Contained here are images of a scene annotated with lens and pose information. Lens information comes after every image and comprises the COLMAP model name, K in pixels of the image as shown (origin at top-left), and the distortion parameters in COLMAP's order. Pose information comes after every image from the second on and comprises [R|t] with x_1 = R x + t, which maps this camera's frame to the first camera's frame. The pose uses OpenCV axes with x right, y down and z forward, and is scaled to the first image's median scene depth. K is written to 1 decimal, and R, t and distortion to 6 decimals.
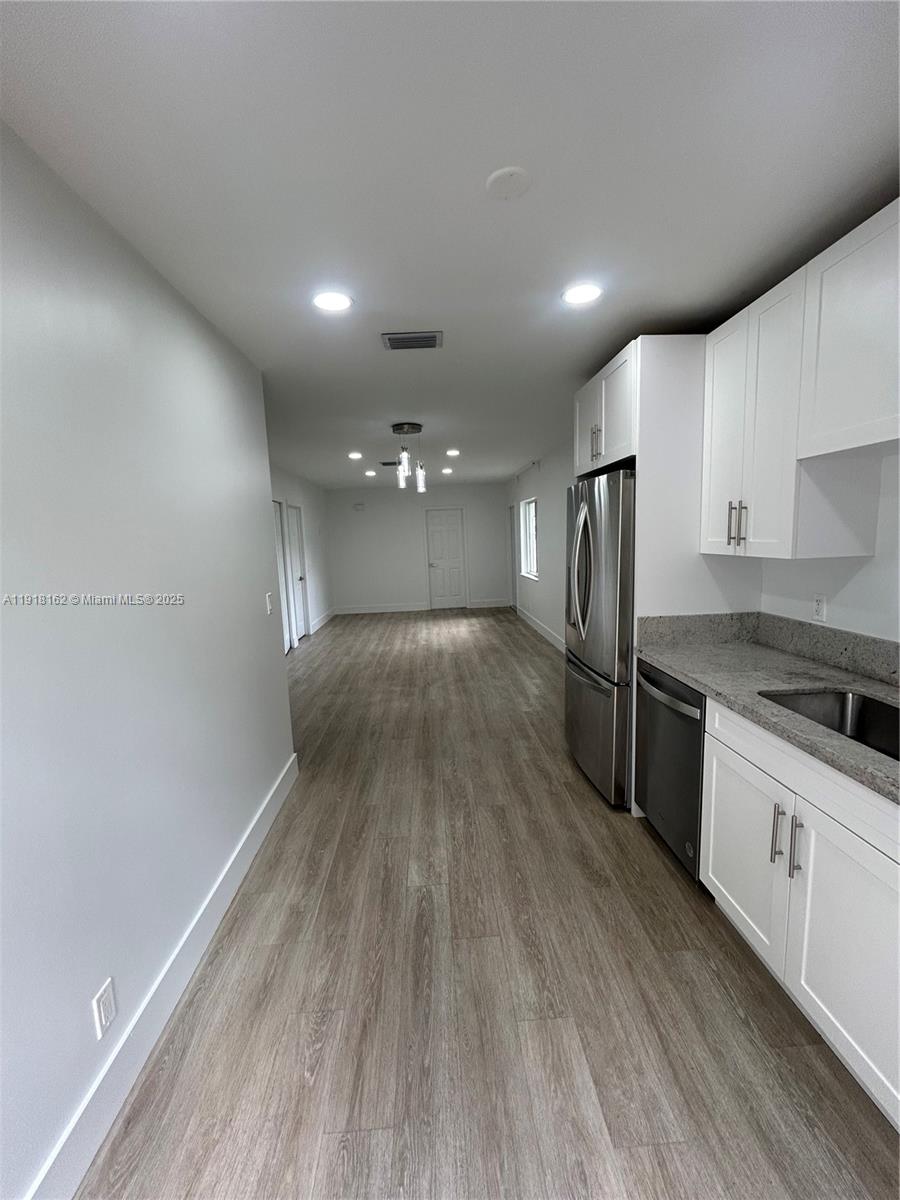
lens RADIAL K [[488.6, 0, 450.0], [0, 488.6, 600.0], [0, 0, 1]] dist [-0.000317, 0.000085]
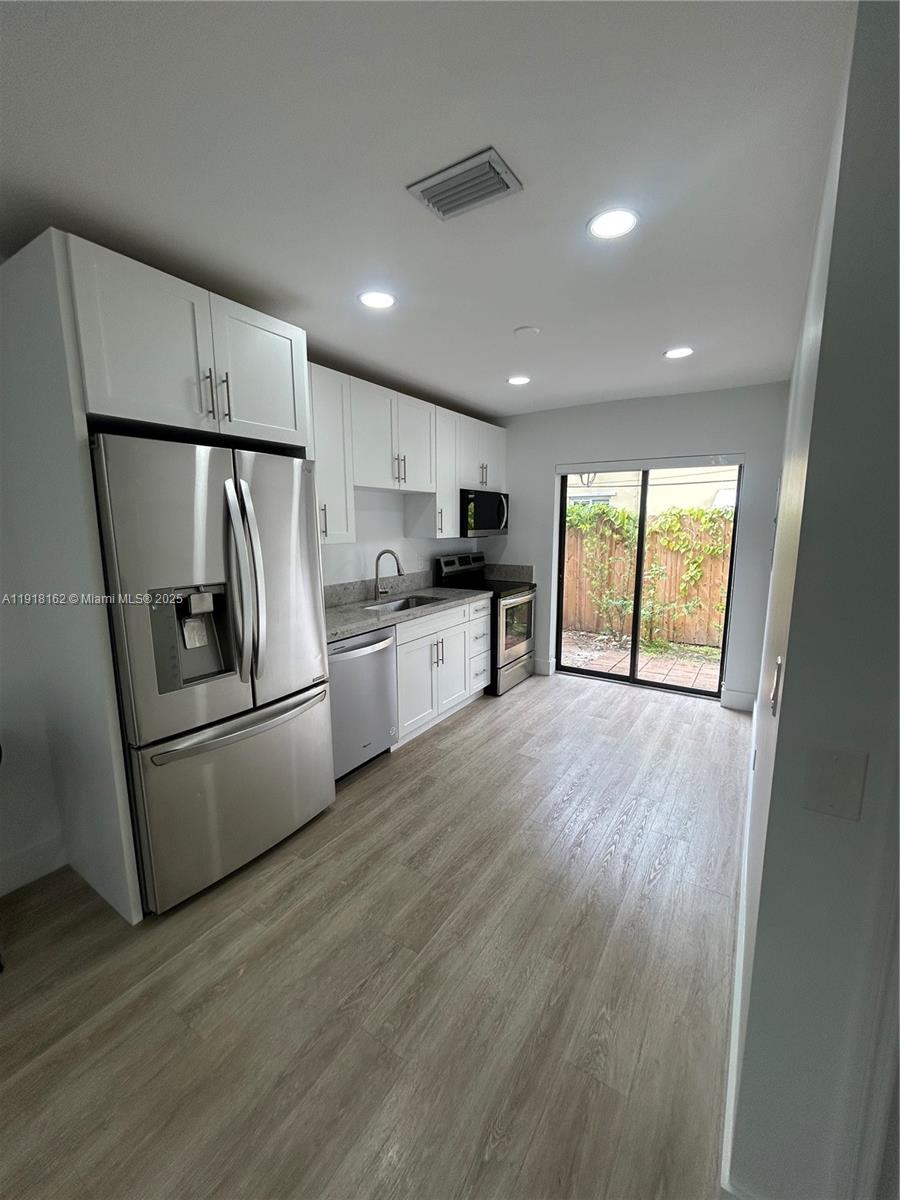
lens RADIAL K [[488.6, 0, 450.0], [0, 488.6, 600.0], [0, 0, 1]] dist [-0.000317, 0.000085]
pose [[-0.812491, -0.055930, 0.580284, -0.389502], [0.108724, 0.963386, 0.245086, -0.181551], [-0.572745, 0.262221, -0.776661, 1.455357]]
